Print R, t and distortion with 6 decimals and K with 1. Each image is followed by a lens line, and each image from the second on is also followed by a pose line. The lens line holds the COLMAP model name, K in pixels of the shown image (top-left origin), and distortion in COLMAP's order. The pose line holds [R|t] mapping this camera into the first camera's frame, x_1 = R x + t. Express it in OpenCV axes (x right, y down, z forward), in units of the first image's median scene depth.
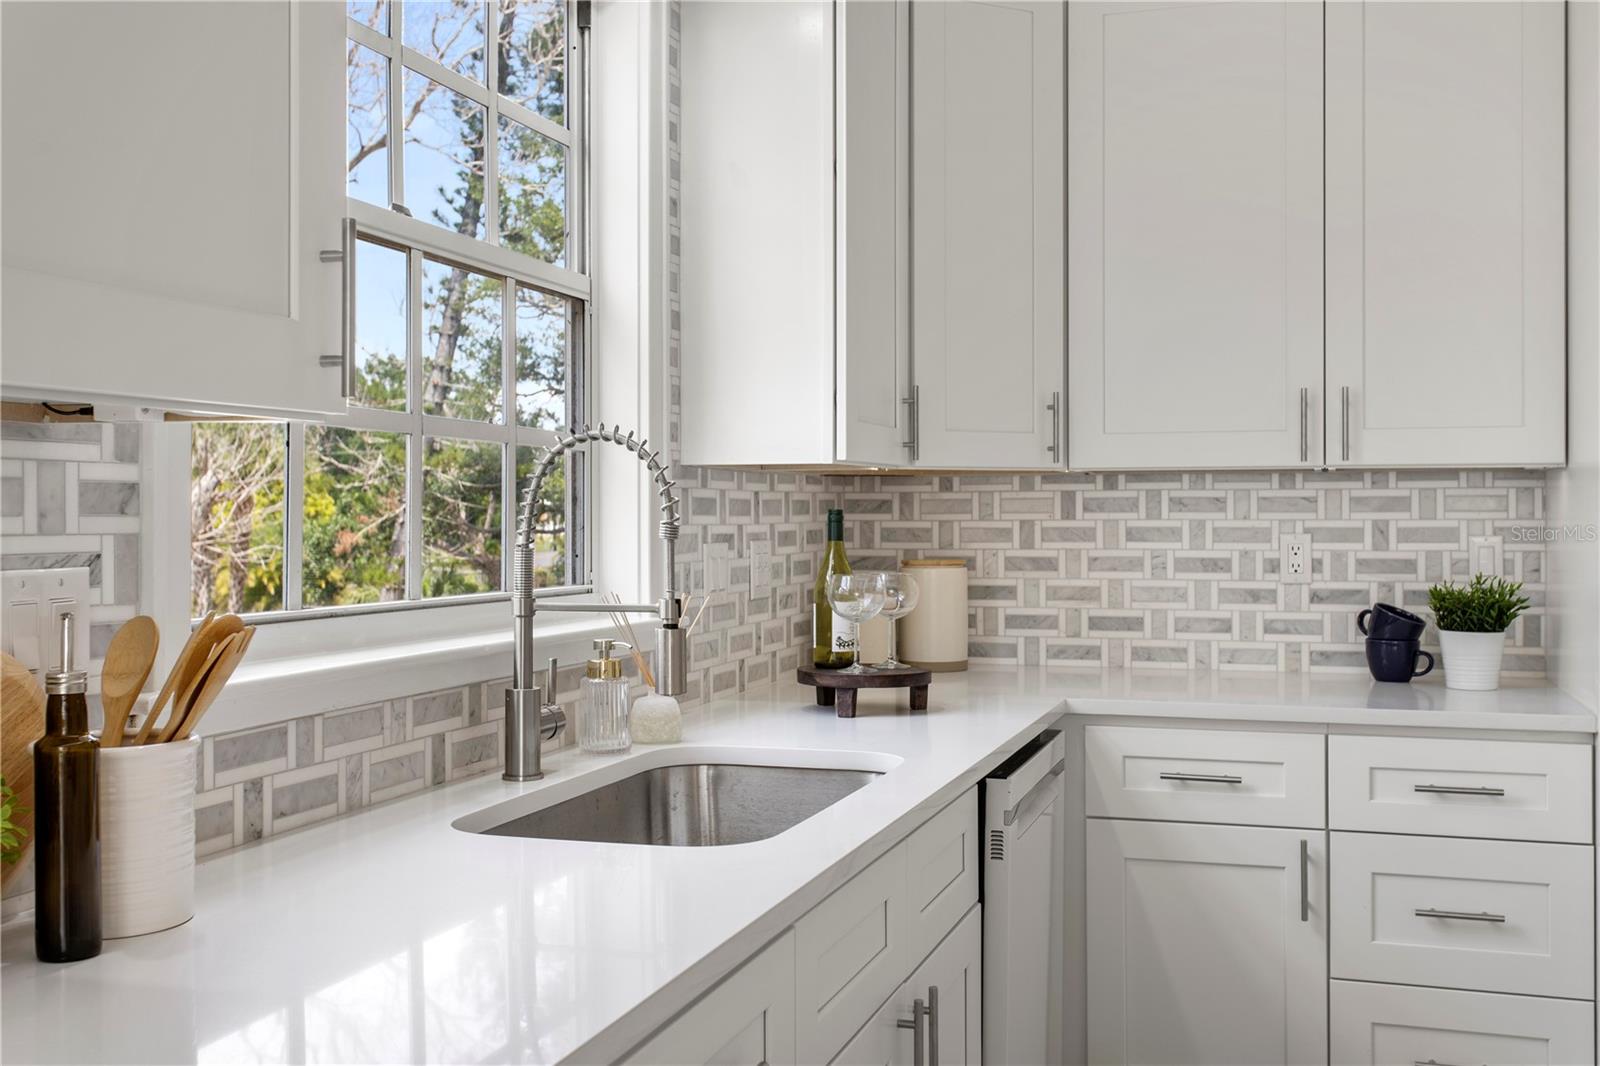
lens RADIAL K [[1597.7, 0, 803.1], [0, 1597.7, 534.7], [0, 0, 1]] dist [0.048382, 0.000000]
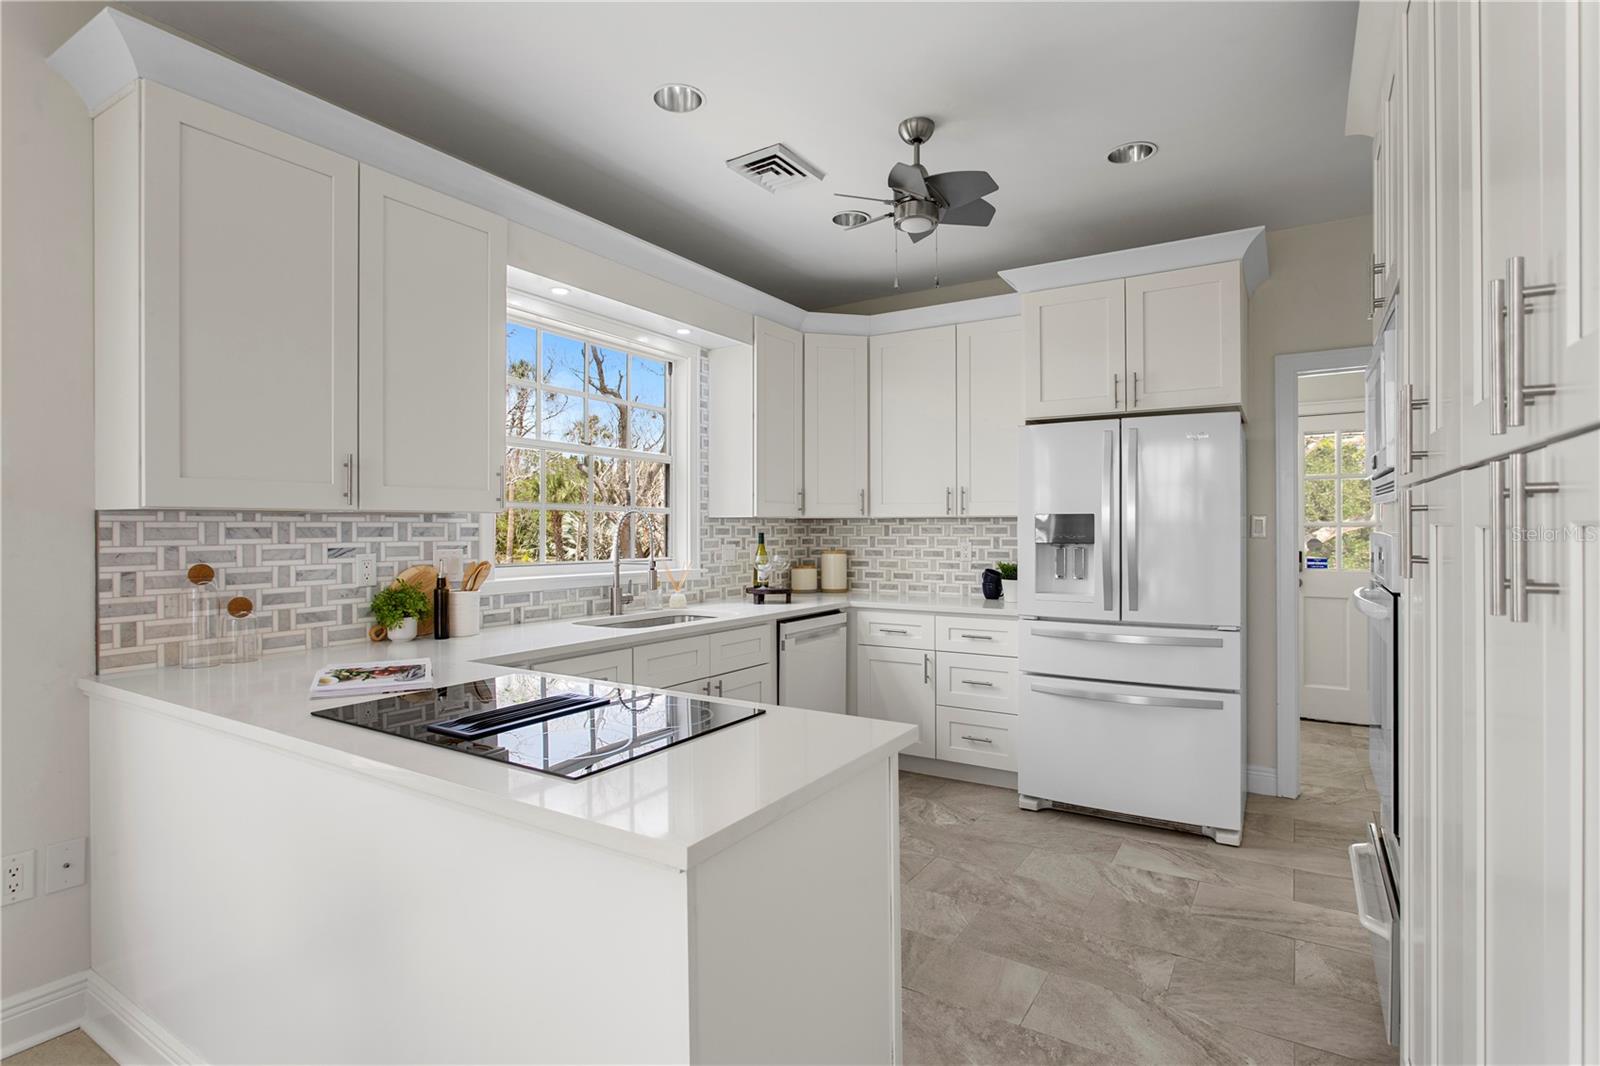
lens RADIAL K [[779.3, 0, 797.8], [0, 779.3, 529.2], [0, 0, 1]] dist [0.005420, 0.000528]
pose [[0.967133, 0.000495, -0.254271, 0.401188], [-0.004181, 0.999894, -0.013954, -0.002714], [0.254237, 0.014559, 0.967032, -0.312808]]
